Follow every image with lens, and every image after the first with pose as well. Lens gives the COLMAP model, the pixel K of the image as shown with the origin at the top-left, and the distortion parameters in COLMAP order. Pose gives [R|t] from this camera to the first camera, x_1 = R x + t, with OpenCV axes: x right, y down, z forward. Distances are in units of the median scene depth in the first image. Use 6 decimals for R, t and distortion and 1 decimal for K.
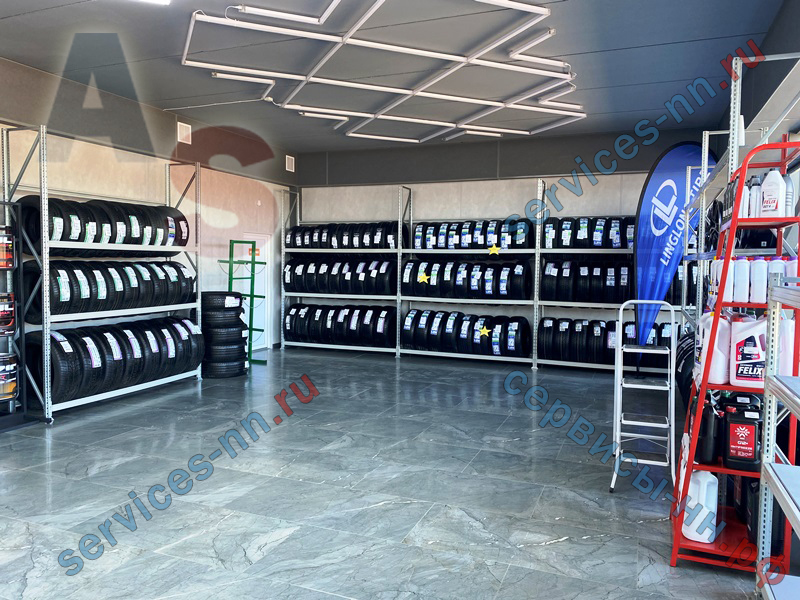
lens RADIAL K [[595.1, 0, 386.5], [0, 595.1, 288.1], [0, 0, 1]] dist [0.021362, -0.034410]
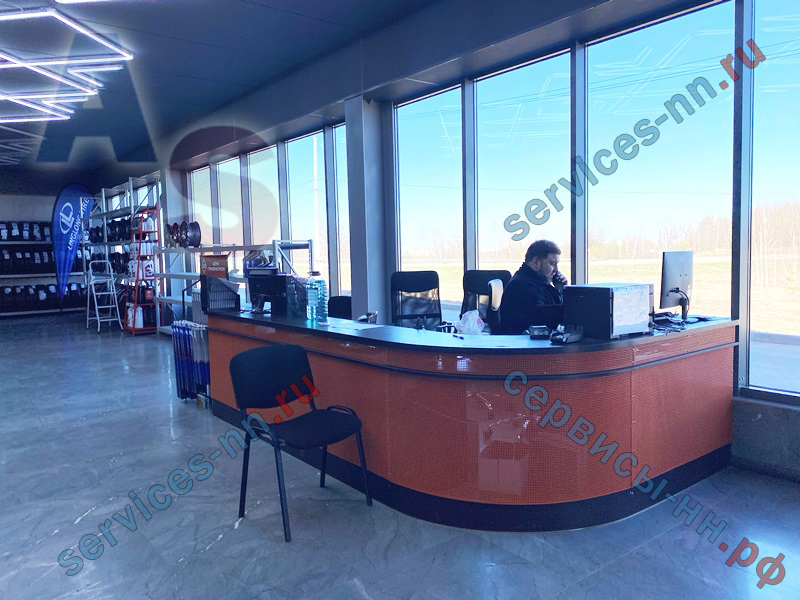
lens RADIAL K [[595.1, 0, 397.3], [0, 595.1, 294.2], [0, 0, 1]] dist [0.021362, -0.034410]
pose [[0.469620, -0.088015, 0.878471, -0.618429], [0.068920, 0.995637, 0.062910, 0.045797], [-0.880175, 0.031000, 0.473637, -0.668712]]
